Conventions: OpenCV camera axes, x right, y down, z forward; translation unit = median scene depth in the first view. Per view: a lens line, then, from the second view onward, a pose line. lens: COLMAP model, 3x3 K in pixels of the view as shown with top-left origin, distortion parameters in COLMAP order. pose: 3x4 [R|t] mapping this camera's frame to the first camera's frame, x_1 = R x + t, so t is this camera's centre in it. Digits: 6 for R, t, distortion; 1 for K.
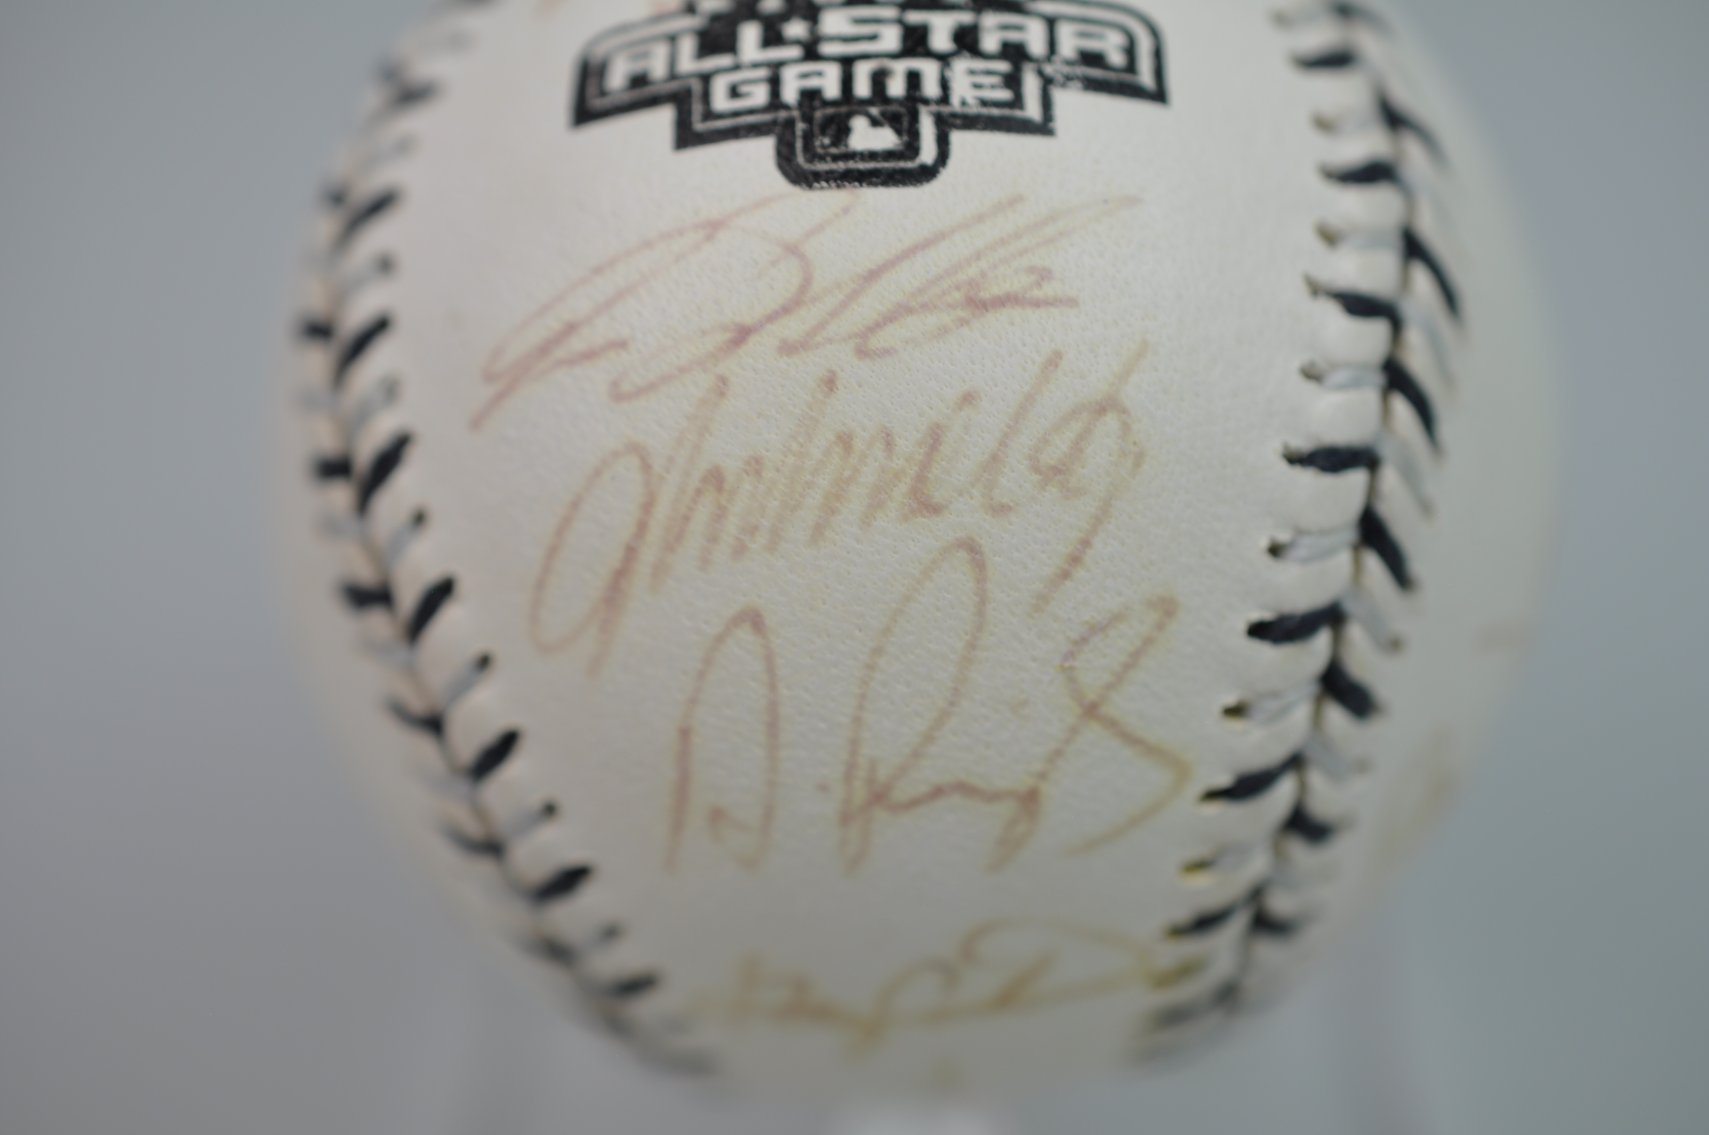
lens RADIAL K [[3236.2, 0, 854.5], [0, 3236.2, 567.5], [0, 0, 1]] dist [0.047594, 3.797415]
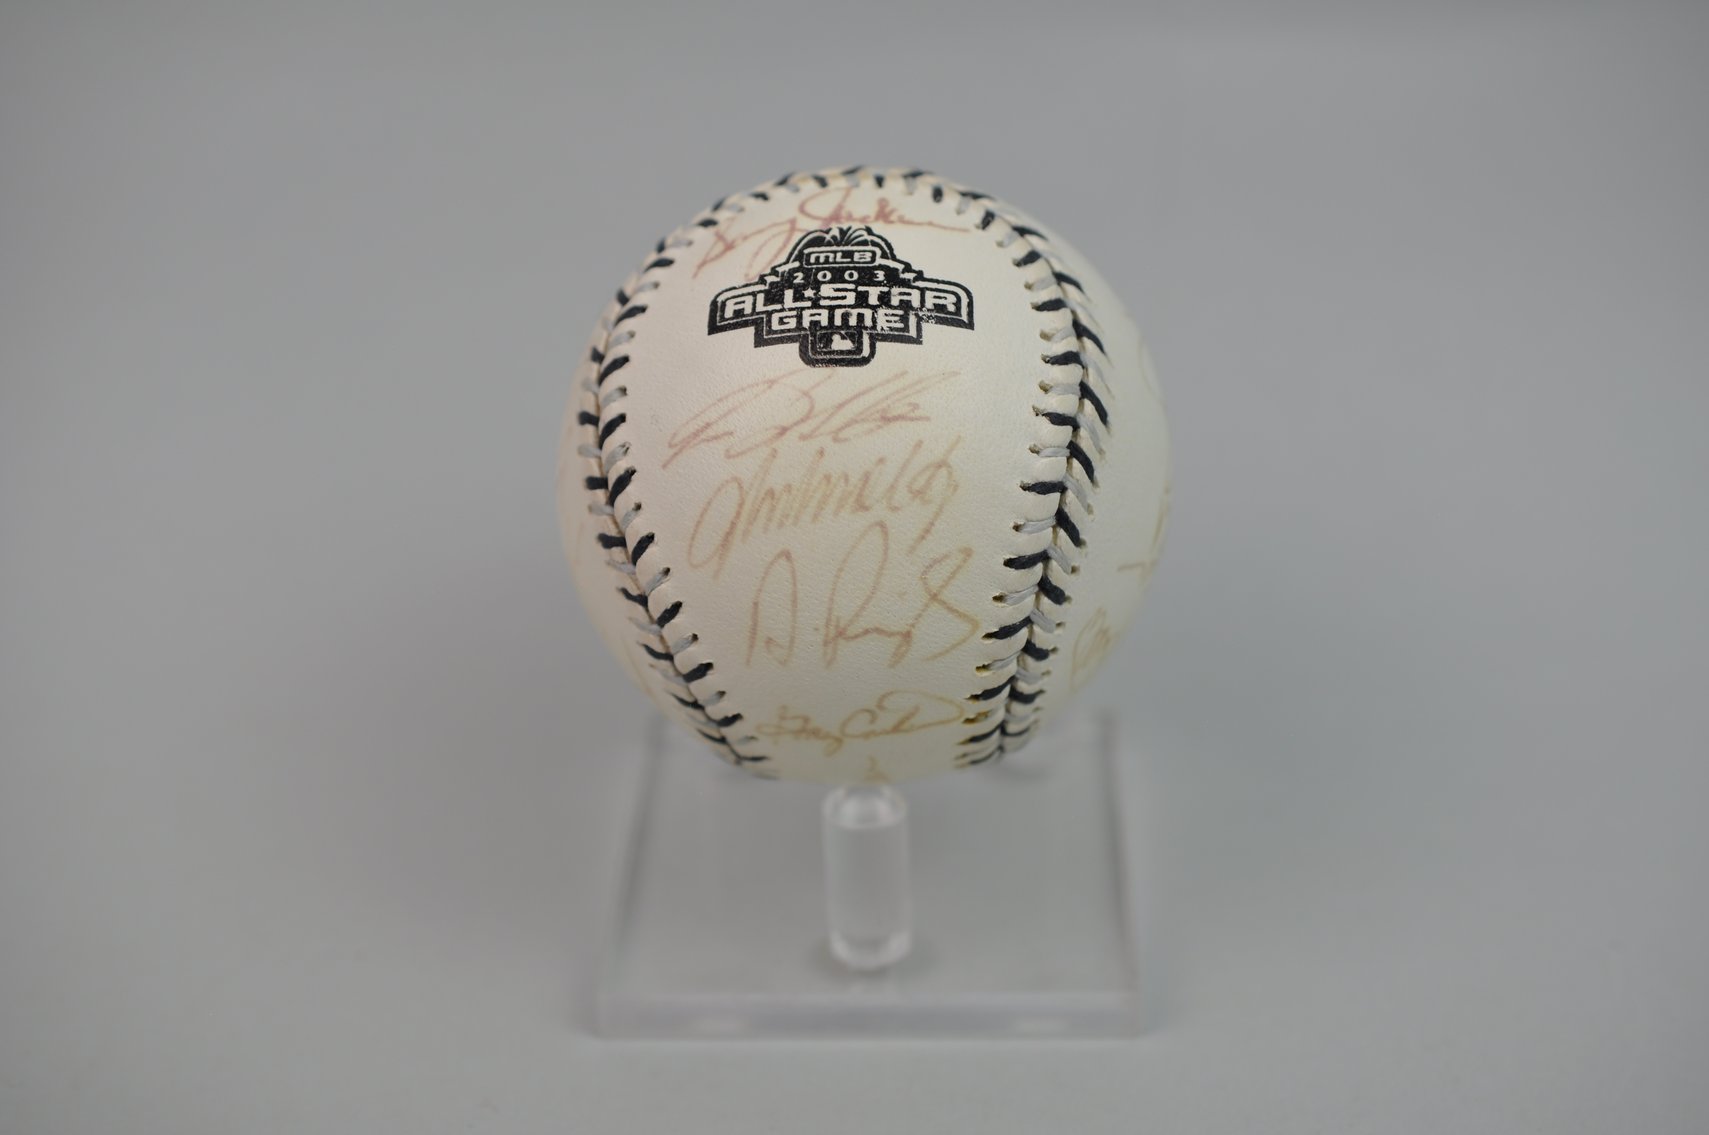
lens RADIAL K [[3236.2, 0, 854.5], [0, 3236.2, 567.5], [0, 0, 1]] dist [0.047594, 3.797415]
pose [[0.999847, 0.014914, -0.009157, 0.037244], [-0.014681, 0.999580, 0.024986, -0.032476], [0.009525, -0.024848, 0.999646, -1.266551]]
